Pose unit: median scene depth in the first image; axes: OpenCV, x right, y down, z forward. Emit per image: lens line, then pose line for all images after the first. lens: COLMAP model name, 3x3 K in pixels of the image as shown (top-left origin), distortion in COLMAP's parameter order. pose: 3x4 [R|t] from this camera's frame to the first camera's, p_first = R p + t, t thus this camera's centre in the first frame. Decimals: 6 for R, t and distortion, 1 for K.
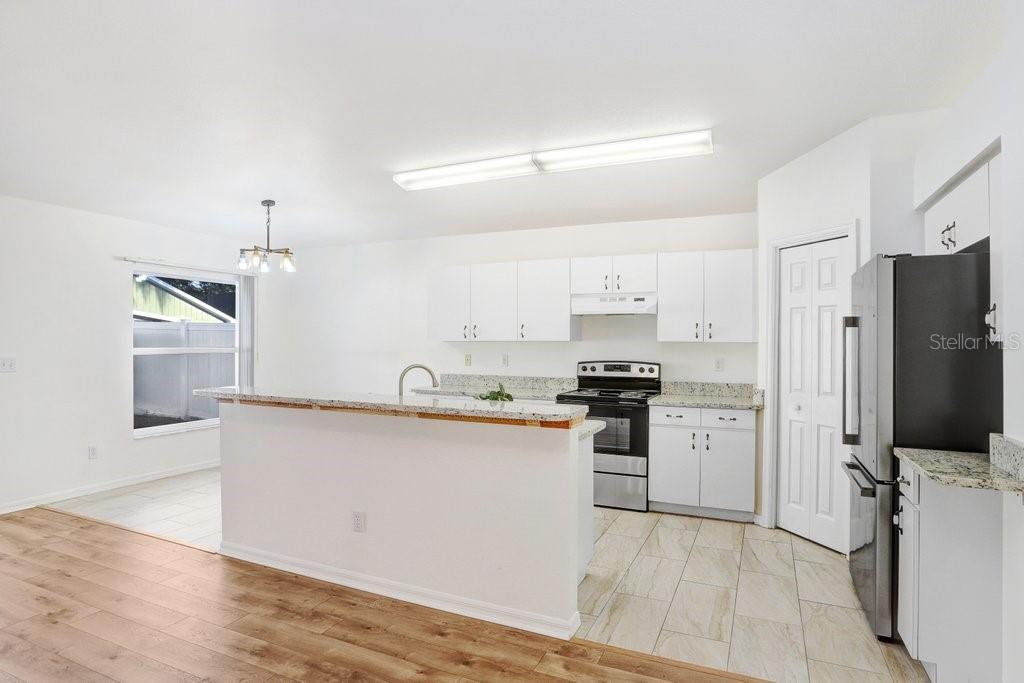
lens RADIAL K [[567.5, 0, 512.0], [0, 567.5, 341.5], [0, 0, 1]] dist [-0.070550, 0.040795]
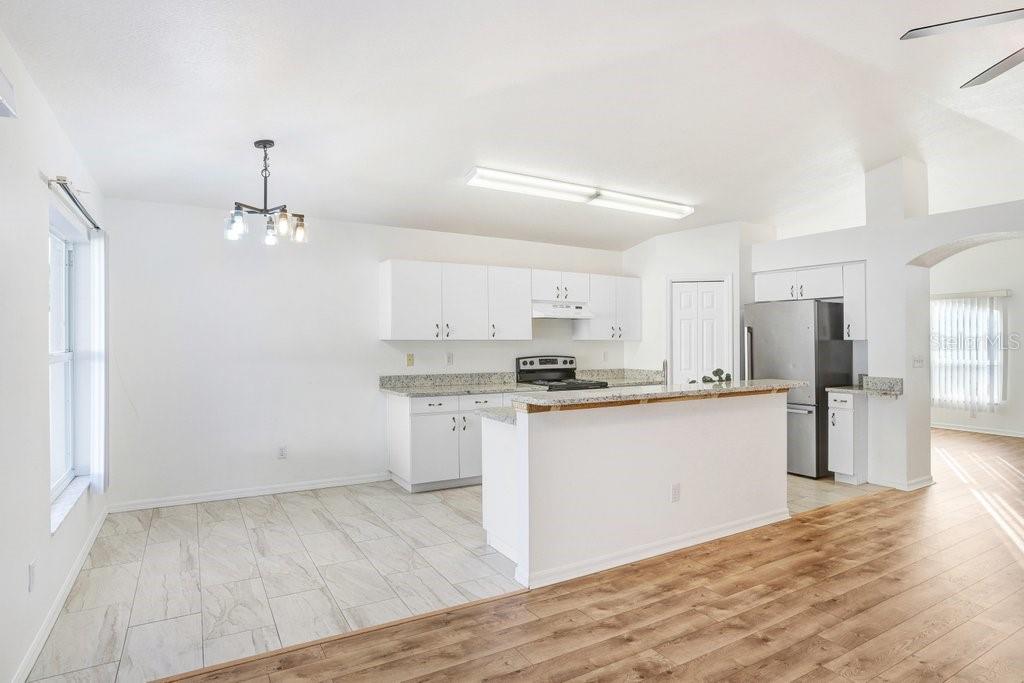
lens RADIAL K [[562.3, 0, 510.0], [0, 562.3, 340.2], [0, 0, 1]] dist [-0.070482, 0.040558]
pose [[0.567064, -0.004800, 0.823660, -1.075278], [0.000039, 0.999983, 0.005800, -0.008142], [-0.823674, -0.003257, 0.567055, 0.462368]]
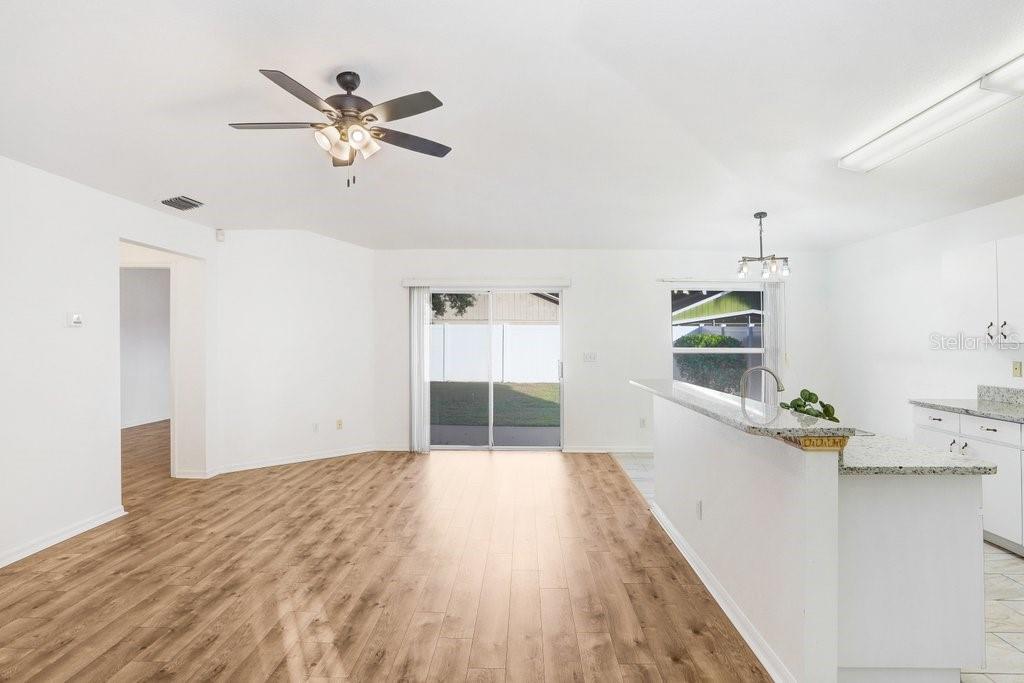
lens RADIAL K [[532.2, 0, 512.0], [0, 532.2, 341.5], [0, 0, 1]] dist [-0.081498, 0.041532]
pose [[0.401511, 0.000975, -0.915853, 0.376061], [-0.003165, 0.999995, -0.000323, -0.000909], [0.915849, 0.003029, 0.401512, 0.196724]]
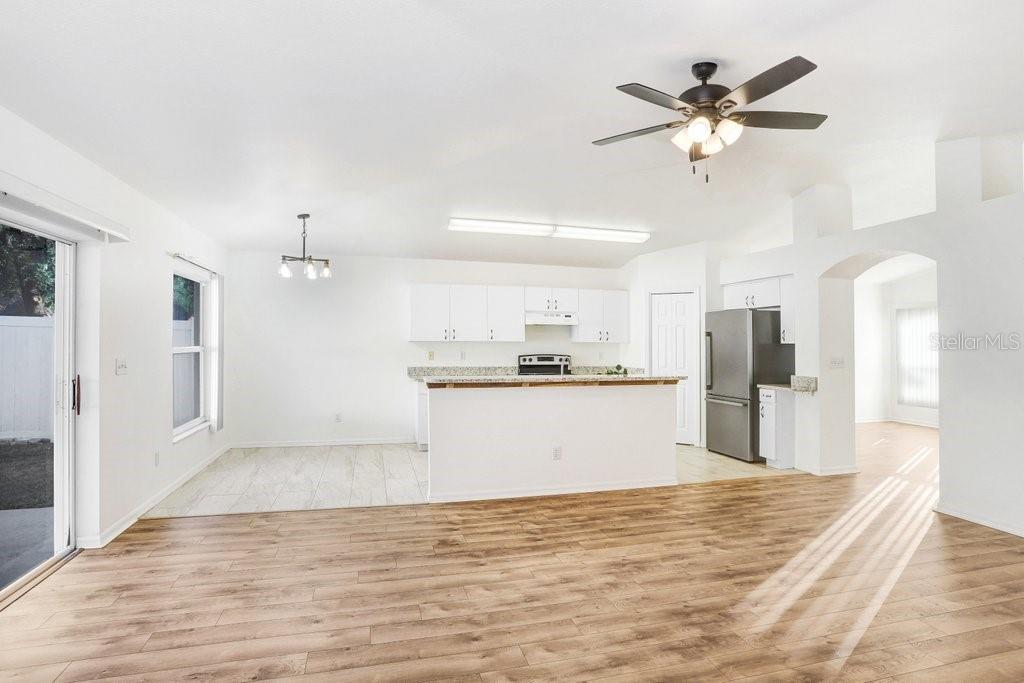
lens RADIAL K [[532.2, 0, 512.0], [0, 532.2, 341.5], [0, 0, 1]] dist [-0.081498, 0.041532]
pose [[0.764930, 0.002159, 0.644110, -1.019248], [-0.005716, 0.999978, 0.003436, -0.007147], [-0.644088, -0.006310, 0.764925, -0.070638]]
